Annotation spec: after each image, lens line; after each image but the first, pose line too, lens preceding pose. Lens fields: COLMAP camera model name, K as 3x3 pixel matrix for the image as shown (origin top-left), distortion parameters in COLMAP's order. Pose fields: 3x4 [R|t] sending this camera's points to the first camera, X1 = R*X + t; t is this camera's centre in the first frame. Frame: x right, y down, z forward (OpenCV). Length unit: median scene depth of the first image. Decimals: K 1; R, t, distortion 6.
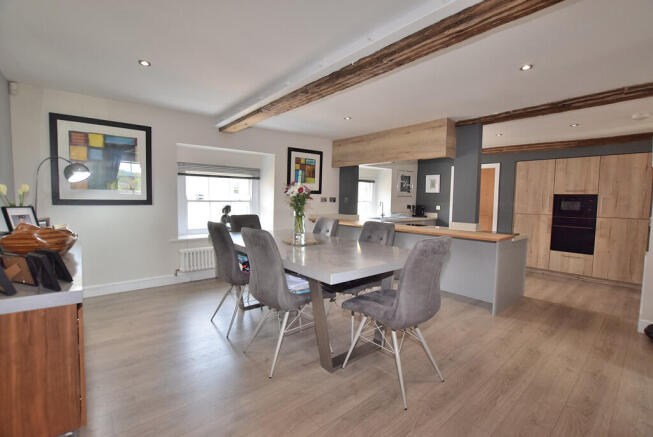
lens RADIAL K [[301.8, 0, 332.4], [0, 301.8, 214.6], [0, 0, 1]] dist [-0.020201, 0.003774]
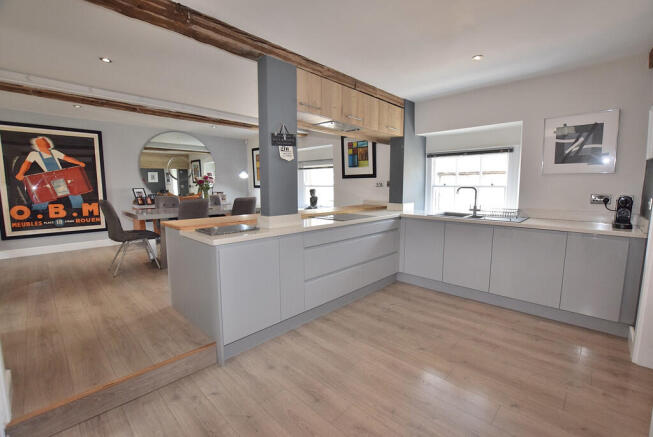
lens RADIAL K [[293.7, 0, 323.4], [0, 293.7, 218.6], [0, 0, 1]] dist [-0.004719, -0.000052]
pose [[0.045258, 0.108019, -0.993118, 0.876348], [-0.049307, 0.993167, 0.105777, -0.034437], [0.997758, 0.044180, 0.050275, 0.859676]]
